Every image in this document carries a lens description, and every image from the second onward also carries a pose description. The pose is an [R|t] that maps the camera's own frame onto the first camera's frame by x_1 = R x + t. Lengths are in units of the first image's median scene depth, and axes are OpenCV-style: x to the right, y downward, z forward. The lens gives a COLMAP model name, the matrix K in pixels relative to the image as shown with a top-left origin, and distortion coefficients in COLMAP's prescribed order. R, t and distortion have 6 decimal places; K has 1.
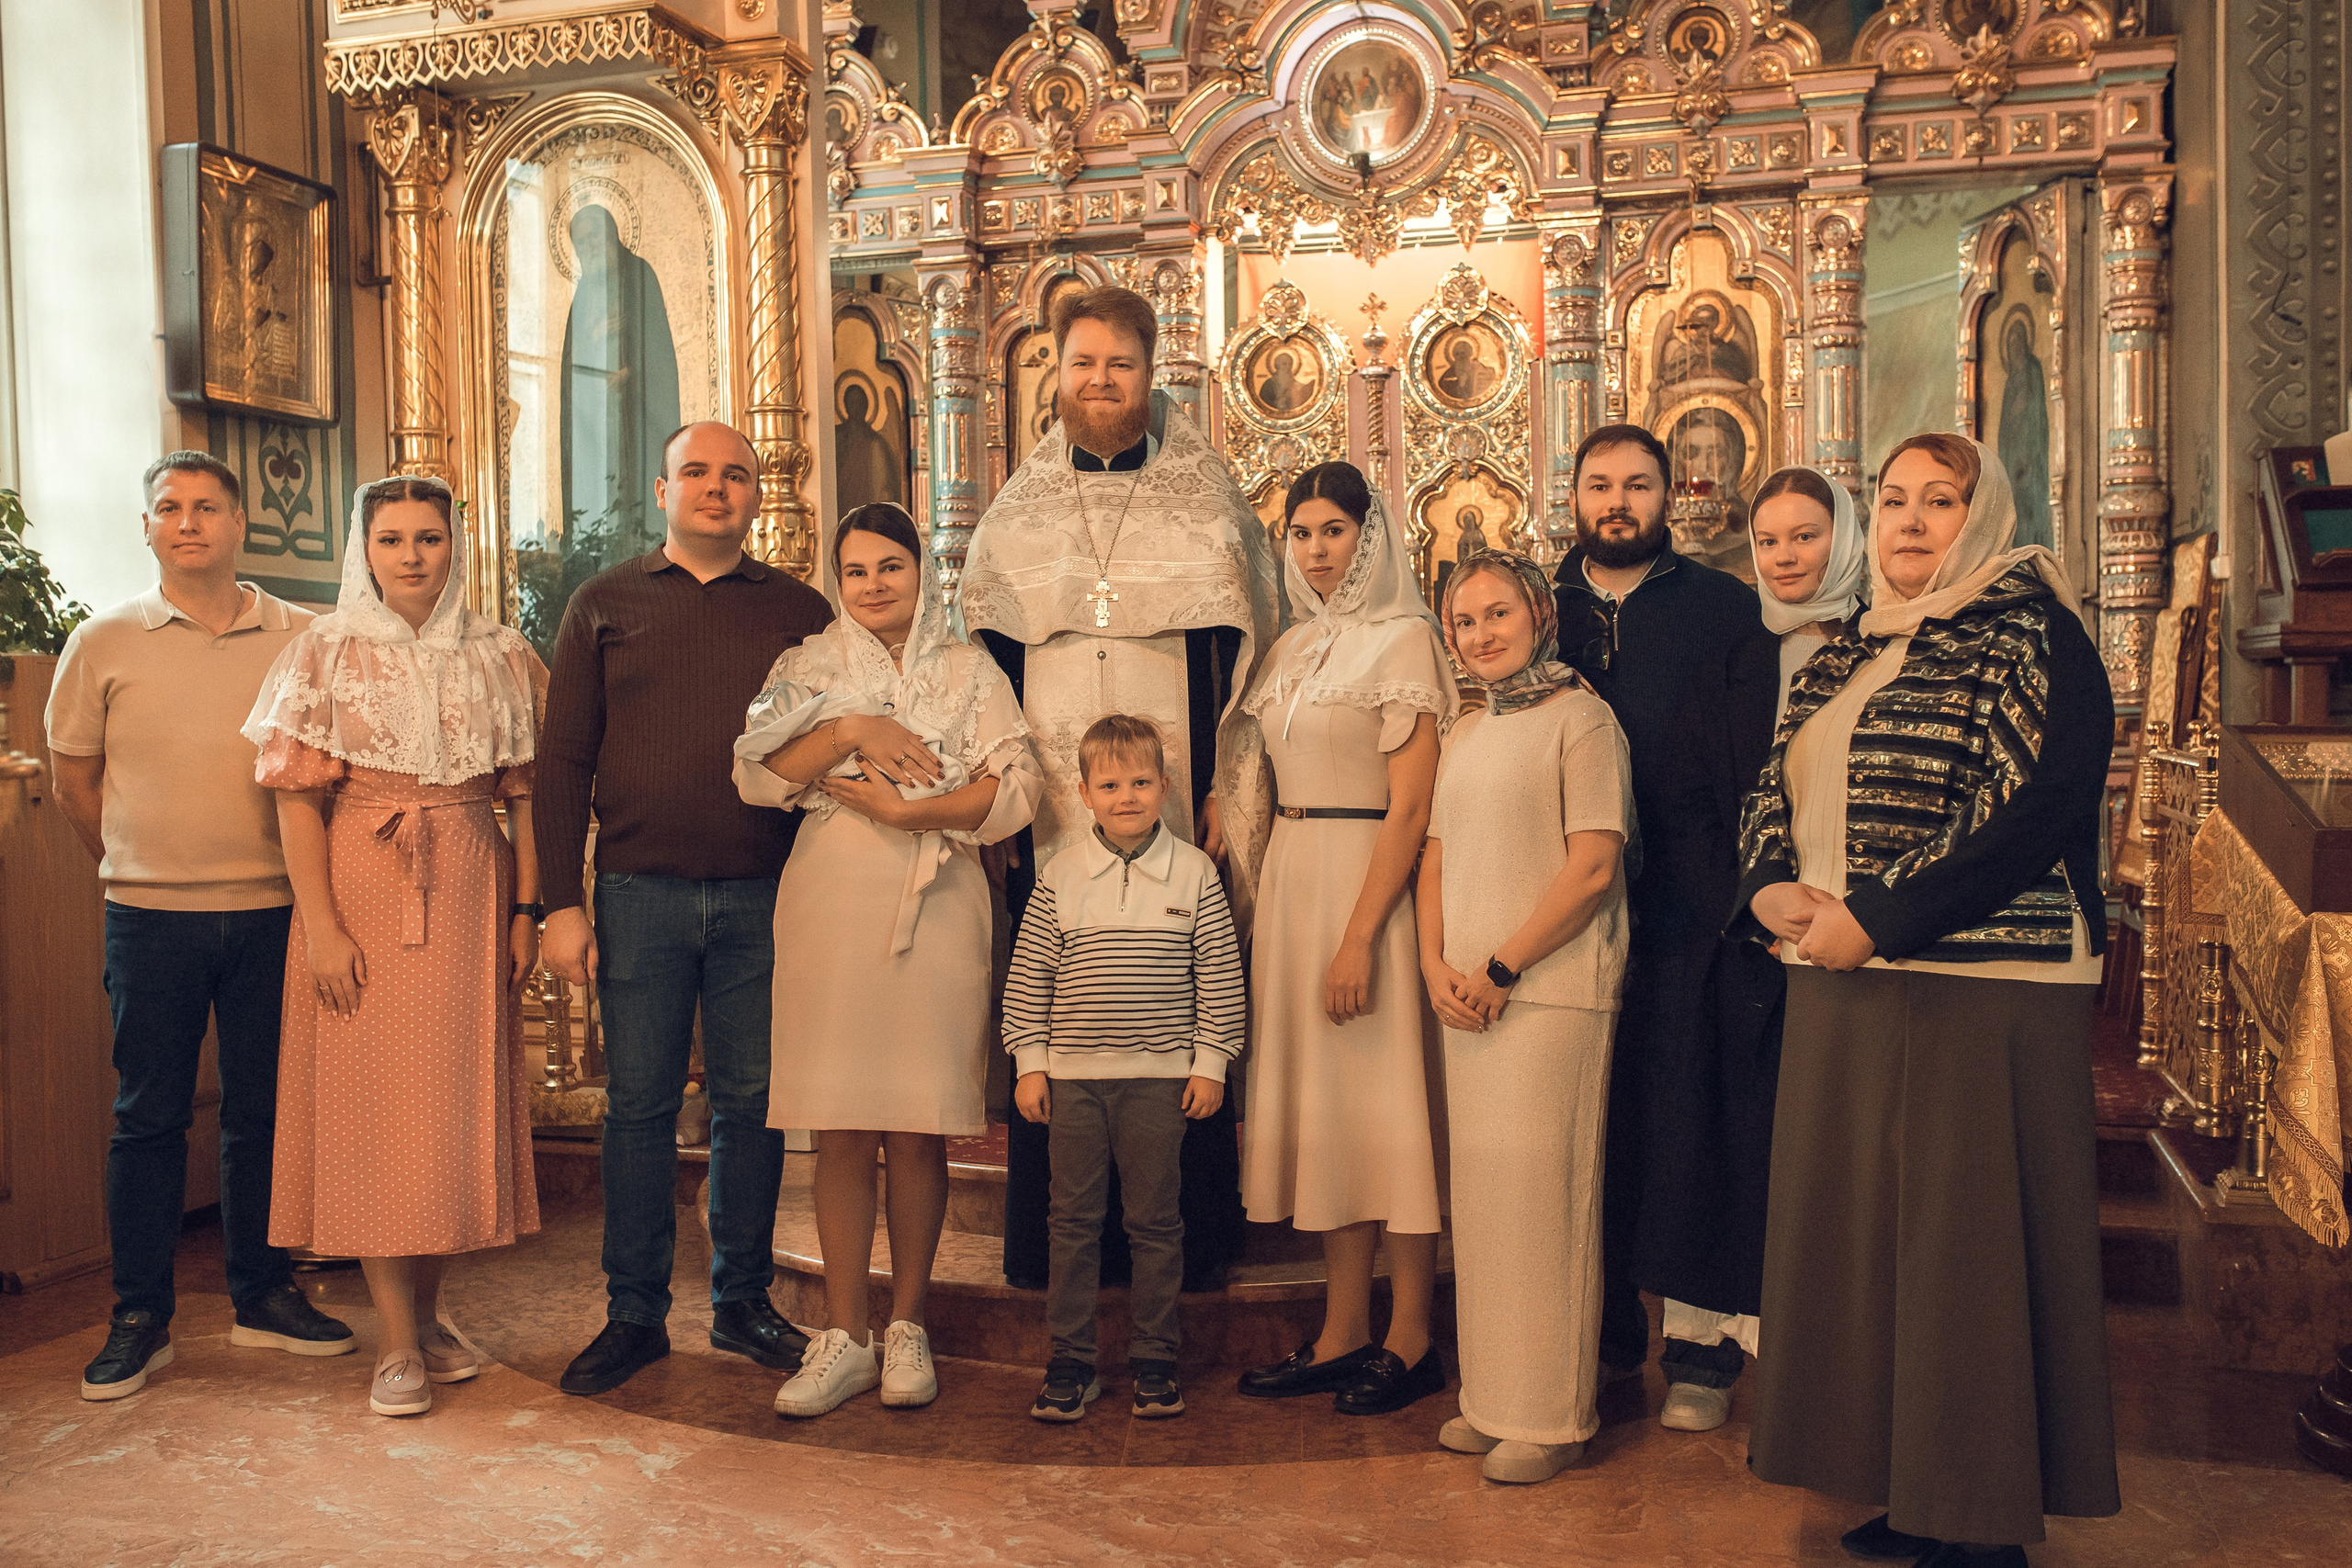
lens RADIAL K [[2079.3, 0, 1238.1], [0, 2079.3, 829.1], [0, 0, 1]] dist [-0.038315, 0.015348]
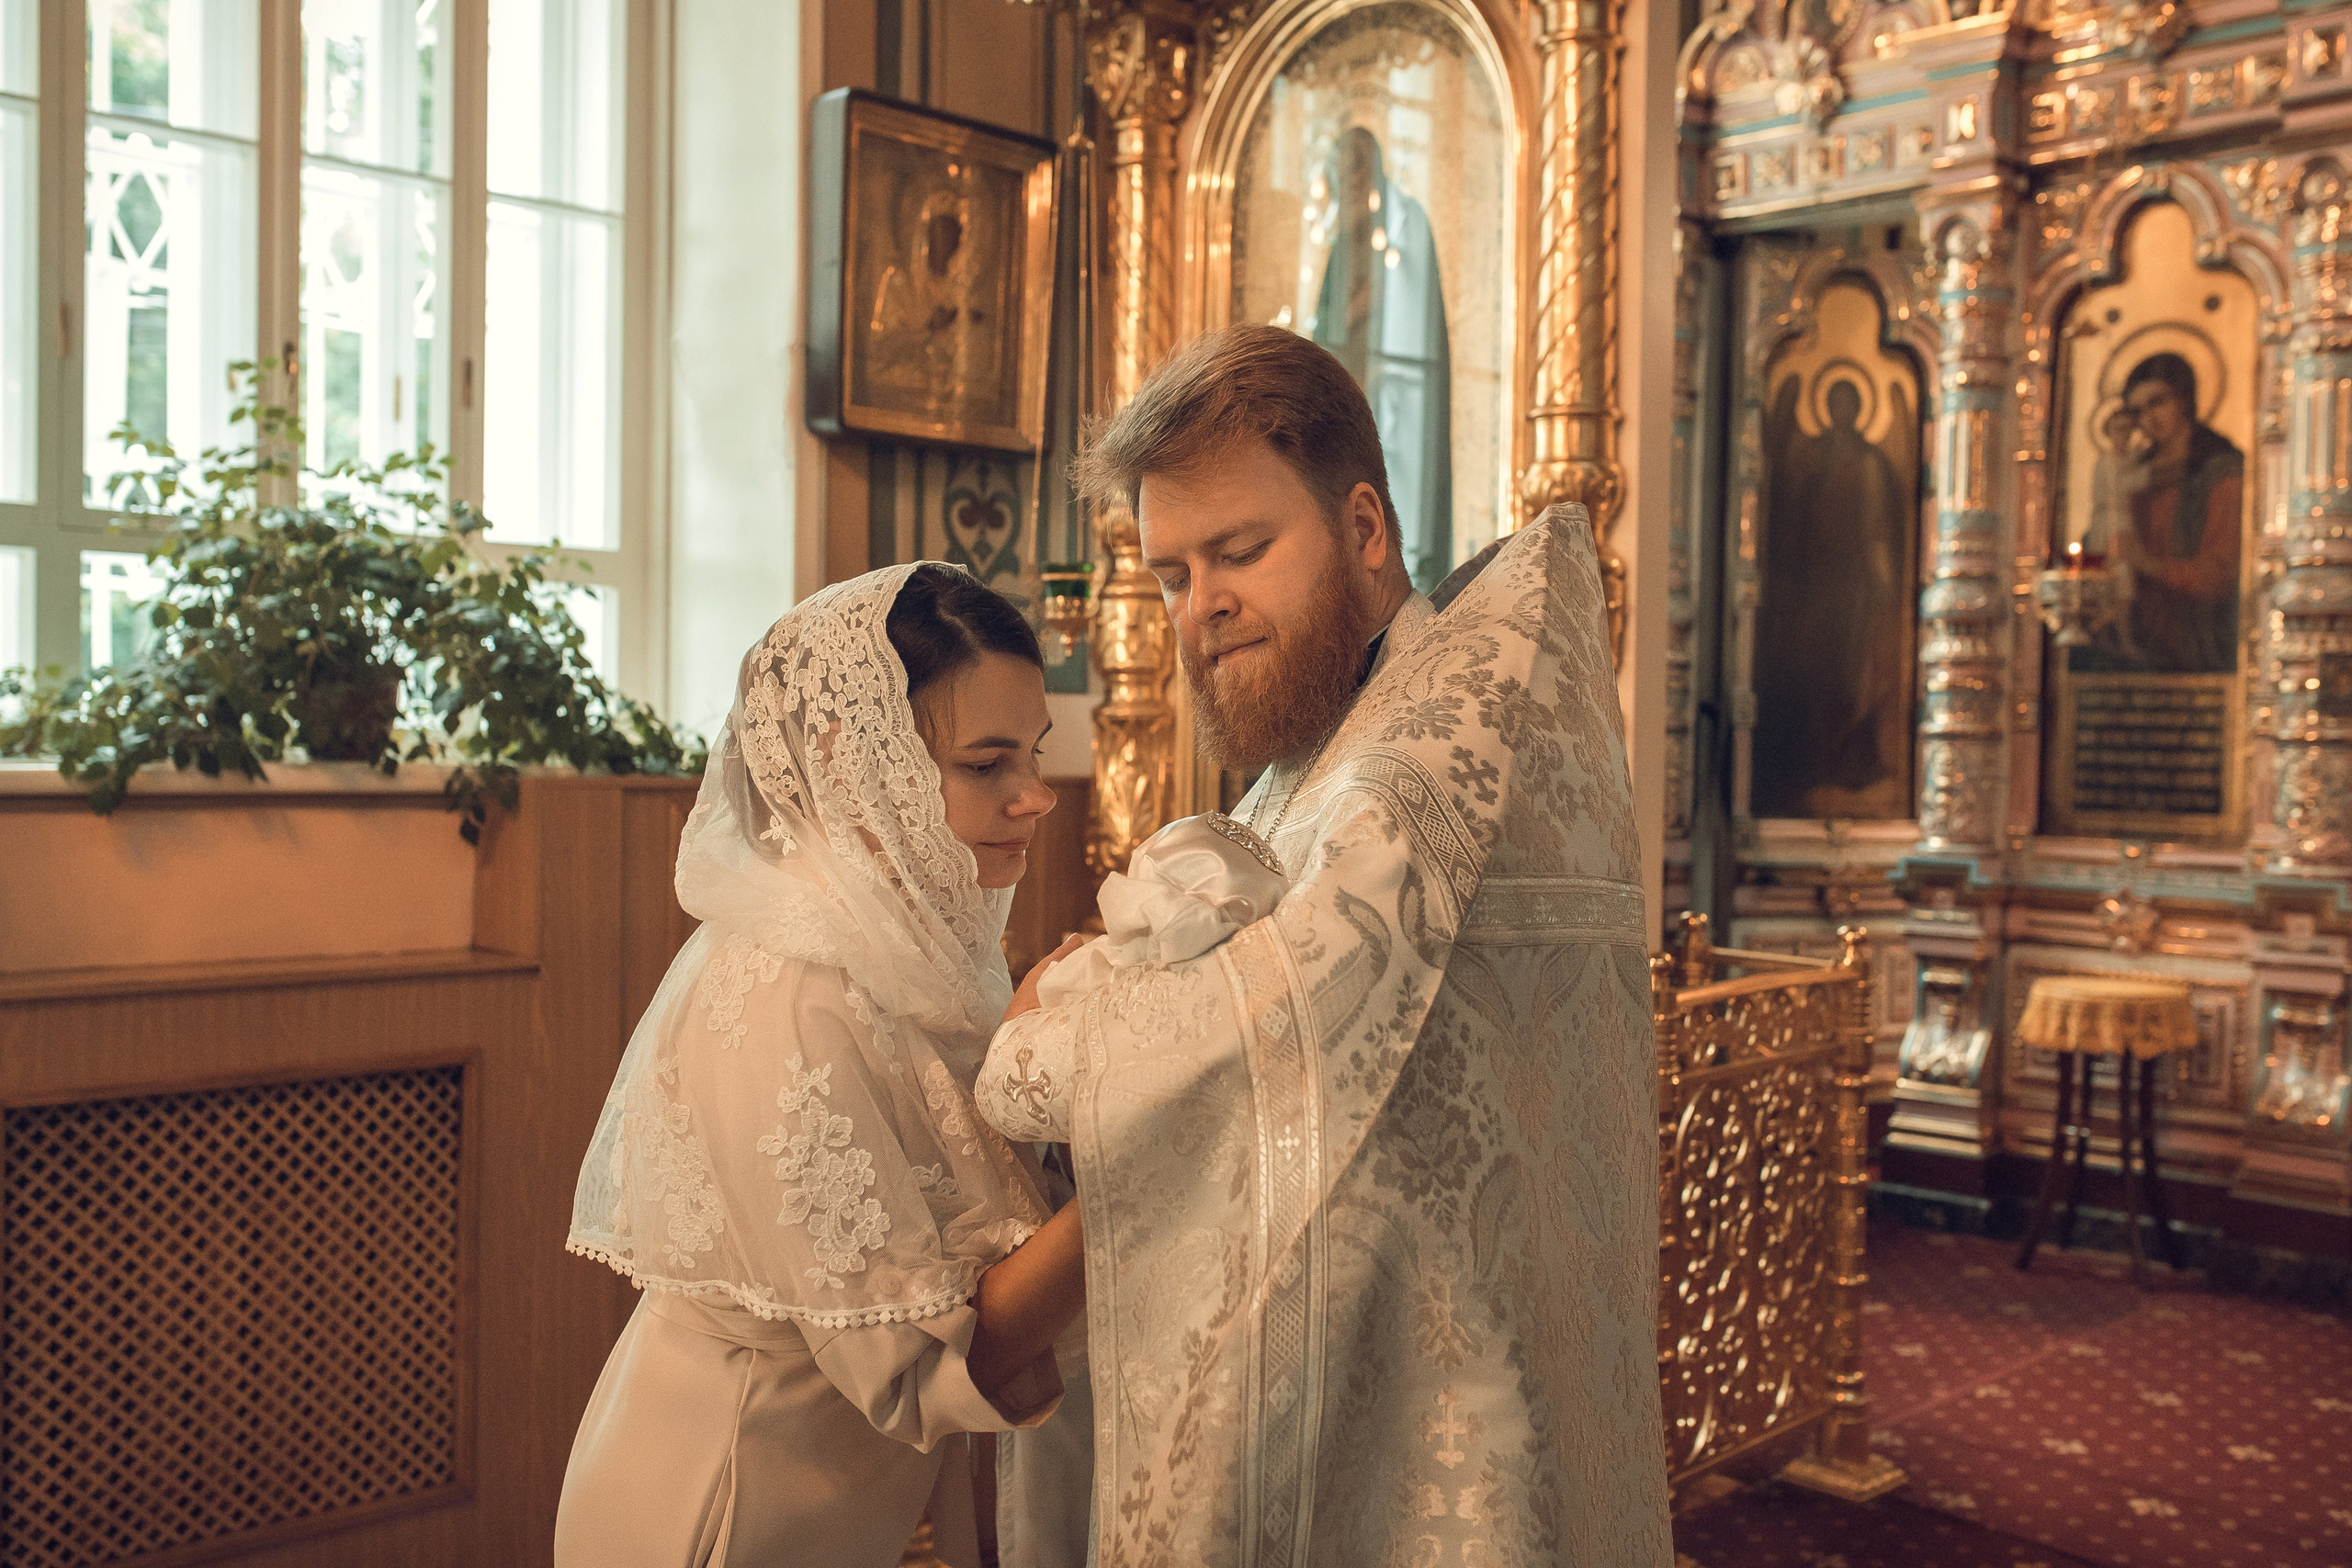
lens RADIAL K [[2079.3, 0, 1238.1], [0, 2079.3, 829.1], [0, 0, 1]] dist [-0.038315, 0.015348]
pose [[0.856992, 0.057568, -0.512104, 0.016433], [-0.061749, 0.998052, 0.008859, -0.059097], [0.511617, 0.024030, 0.858878, 0.321447]]
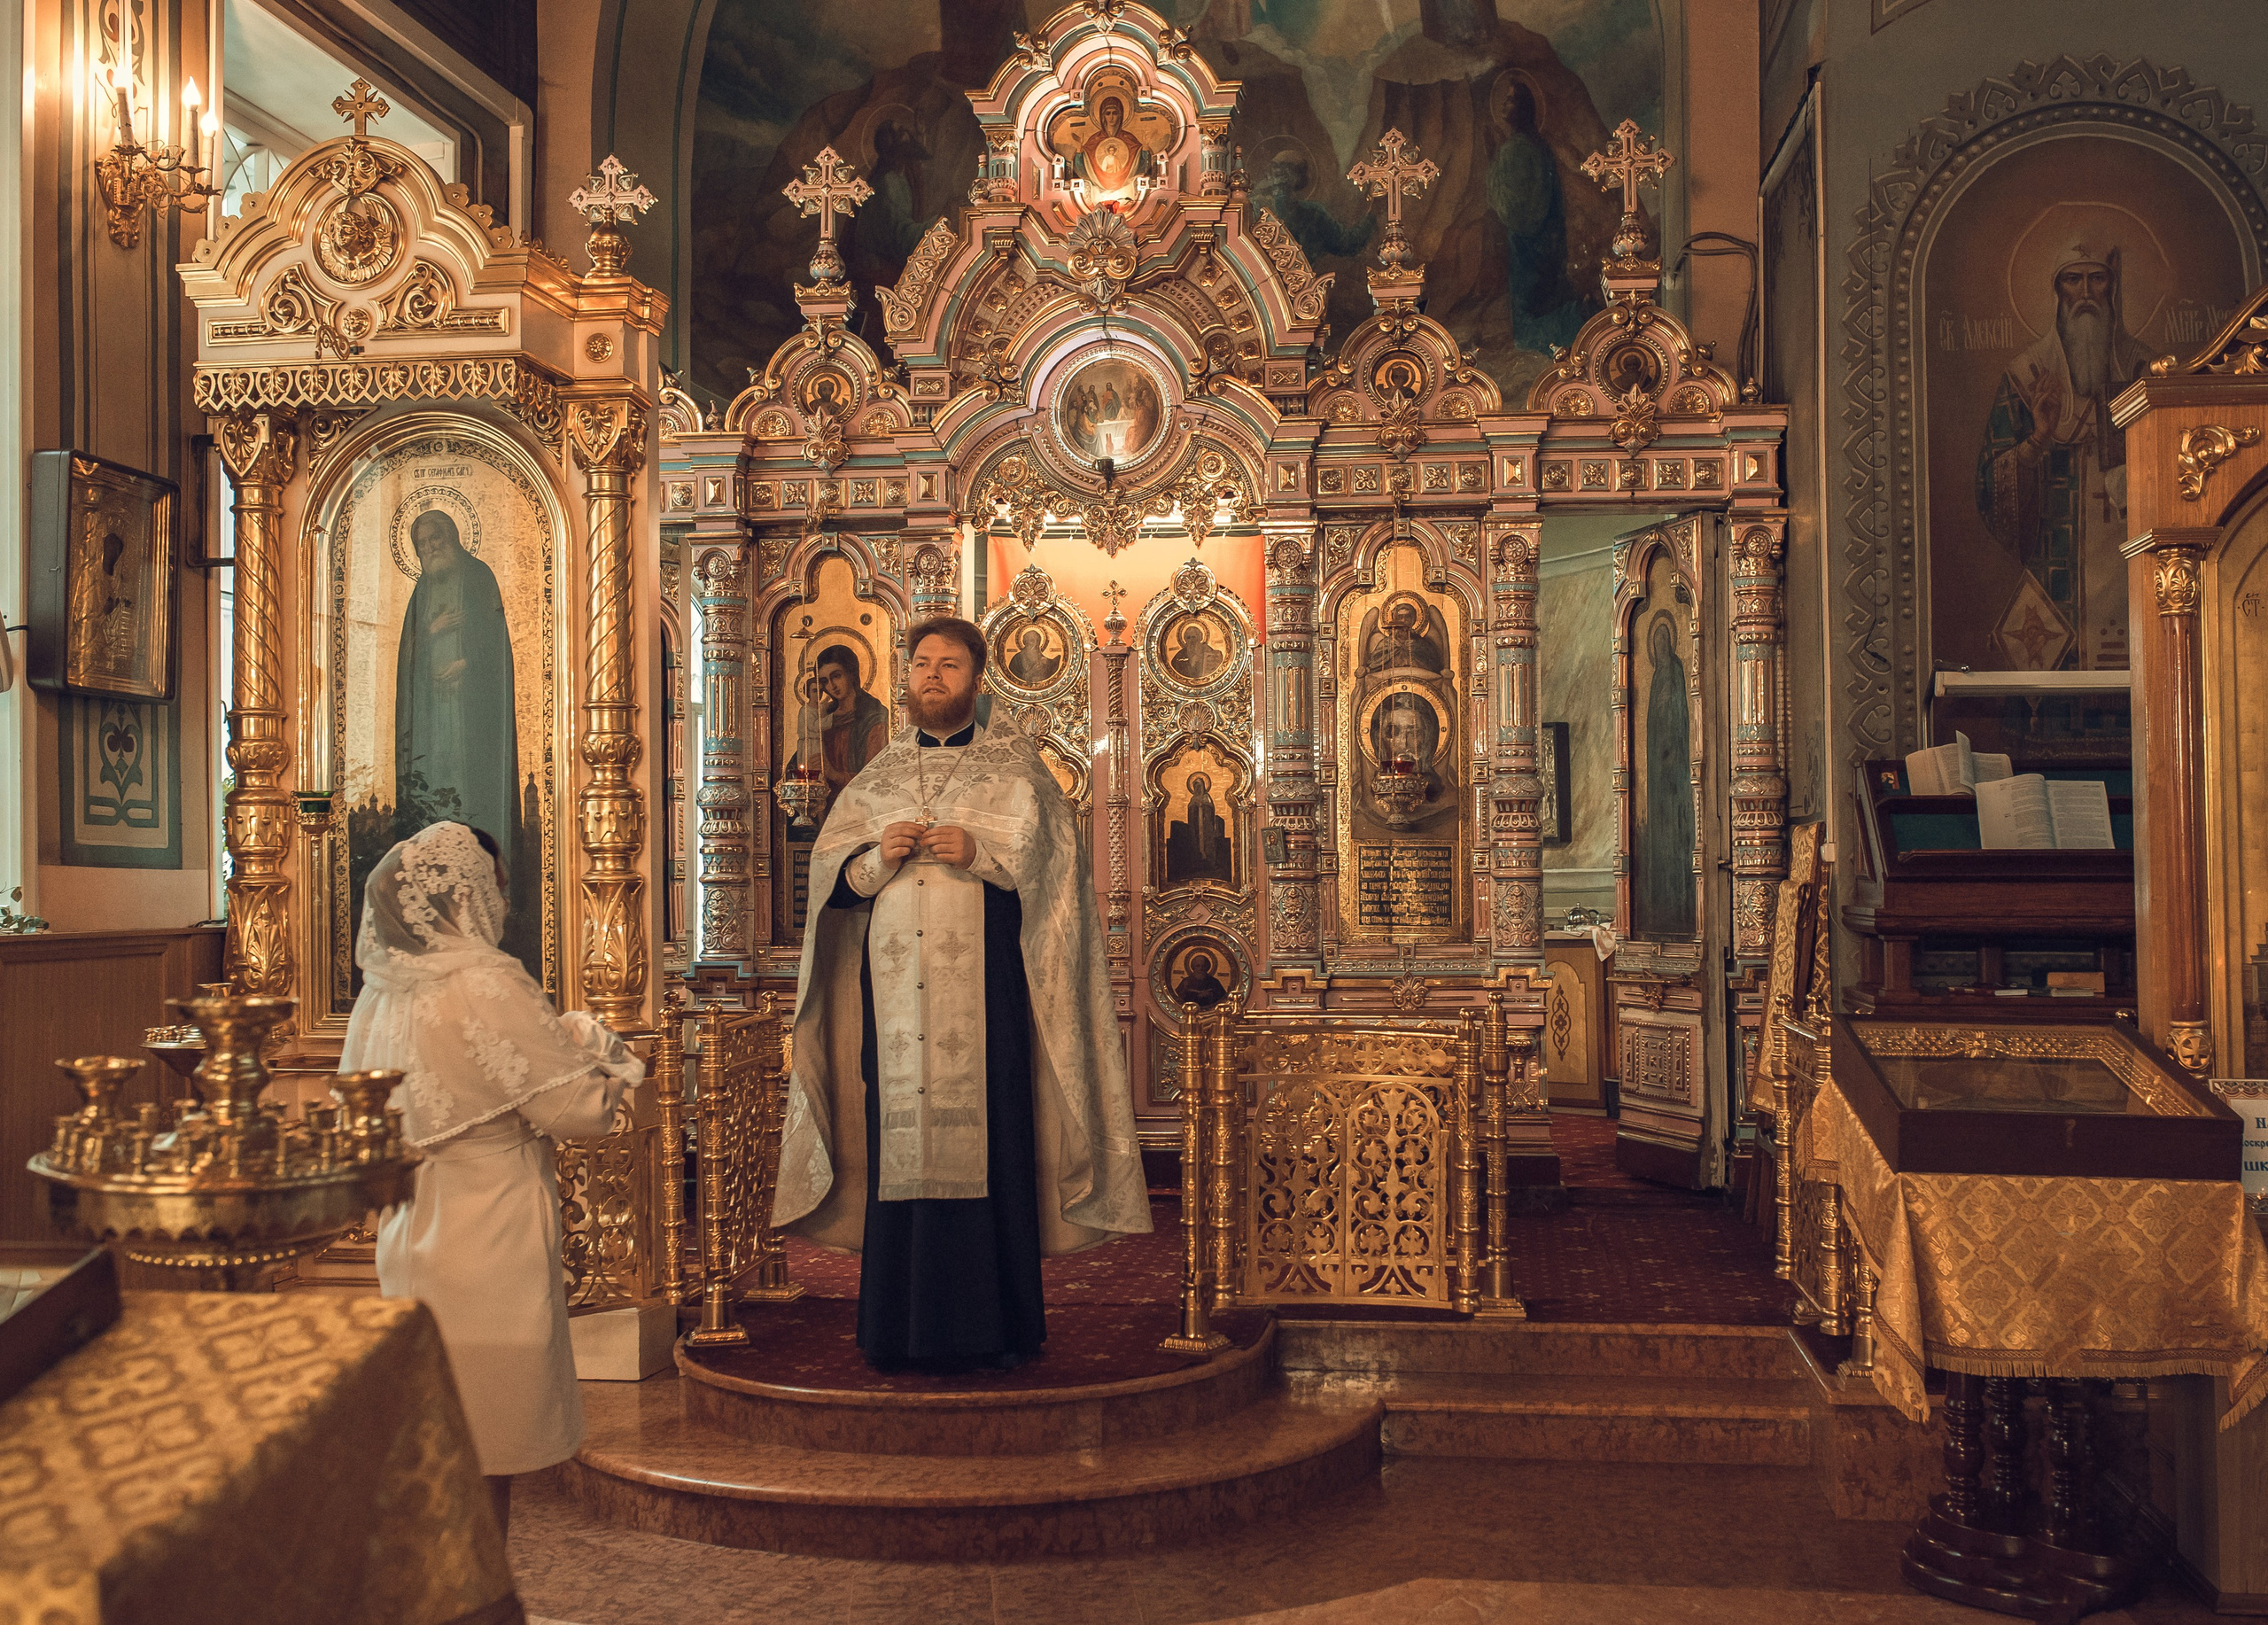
lens RADIAL K [[2124.9, 0, 1299.3], [0, 2124.9, 860.2], [0, 0, 1]] dist [-0.038515, -0.014170]
pose [[0.979965, 0.010688, 0.198885, -0.067808], [0.002745, 0.997740, -0.067144, -0.033545], [-0.199153, 0.066345, 0.977720, -0.139094]]
